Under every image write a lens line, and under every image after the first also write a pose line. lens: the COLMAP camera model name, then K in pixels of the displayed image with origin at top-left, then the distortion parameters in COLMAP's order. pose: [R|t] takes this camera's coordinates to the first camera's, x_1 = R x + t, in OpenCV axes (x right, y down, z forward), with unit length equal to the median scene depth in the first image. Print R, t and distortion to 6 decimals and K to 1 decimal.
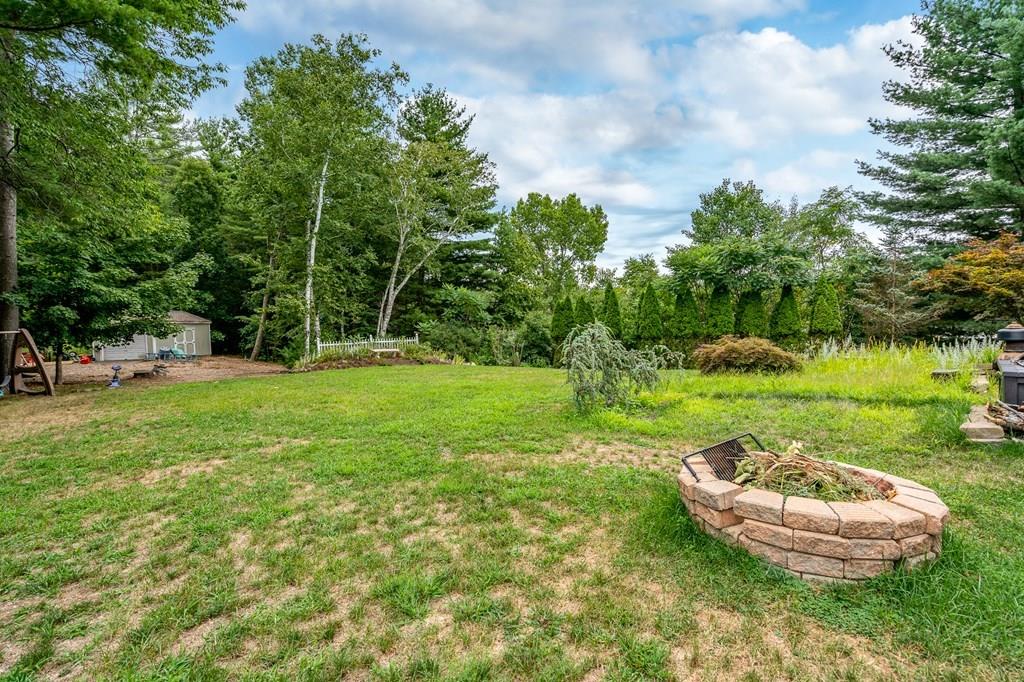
lens RADIAL K [[465.3, 0, 516.8], [0, 465.3, 338.3], [0, 0, 1]] dist [-0.002113, 0.000083]
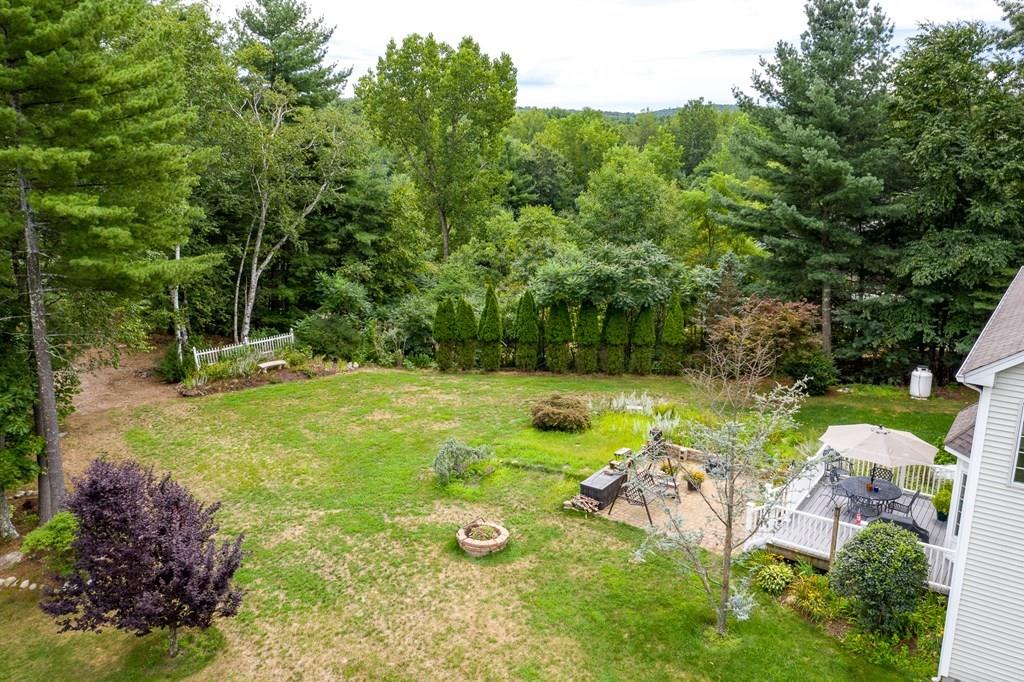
lens RADIAL K [[791.1, 0, 511.8], [0, 791.1, 344.2], [0, 0, 1]] dist [0.003508, -0.000619]
pose [[0.987513, -0.025474, 0.155466, -0.028407], [-0.008289, 0.977072, 0.212749, -0.385479], [-0.157321, -0.211381, 0.964660, -0.743709]]
